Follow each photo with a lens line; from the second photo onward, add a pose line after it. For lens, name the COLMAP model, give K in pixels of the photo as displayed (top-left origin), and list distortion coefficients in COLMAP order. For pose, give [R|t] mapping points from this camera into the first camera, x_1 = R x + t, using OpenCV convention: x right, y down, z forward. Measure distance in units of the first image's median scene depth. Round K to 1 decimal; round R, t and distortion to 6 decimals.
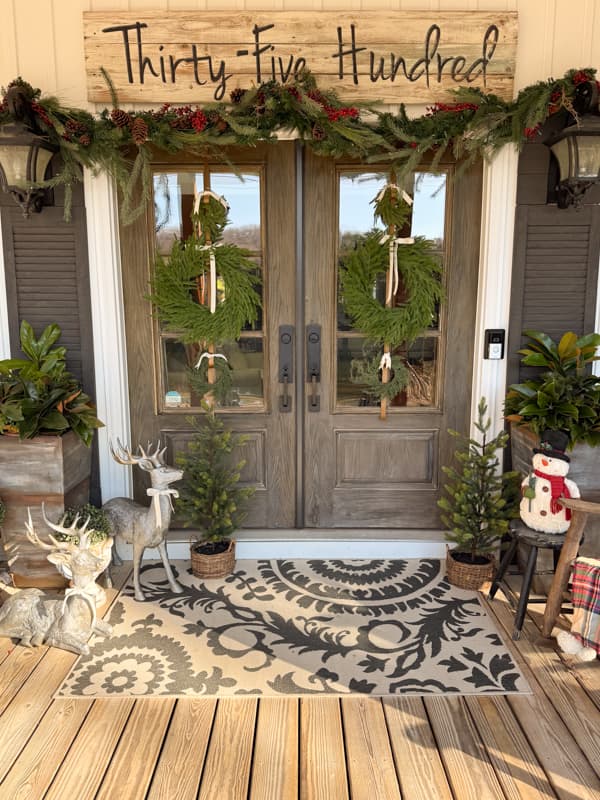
lens RADIAL K [[579.8, 0, 296.1], [0, 579.8, 396.8], [0, 0, 1]] dist [0.061599, -0.071842]
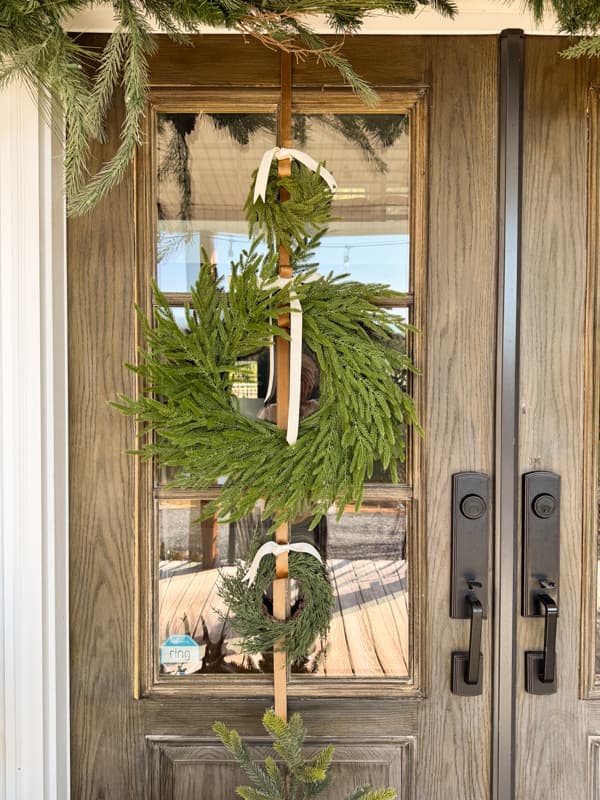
lens RADIAL K [[626.3, 0, 300.0], [0, 626.3, 400.0], [0, 0, 1]] dist [0.080756, -0.131914]
pose [[0.999951, 0.006525, 0.007496, -0.149527], [-0.005431, 0.990465, -0.137658, -0.122029], [-0.008322, 0.137610, 0.990451, 0.609325]]
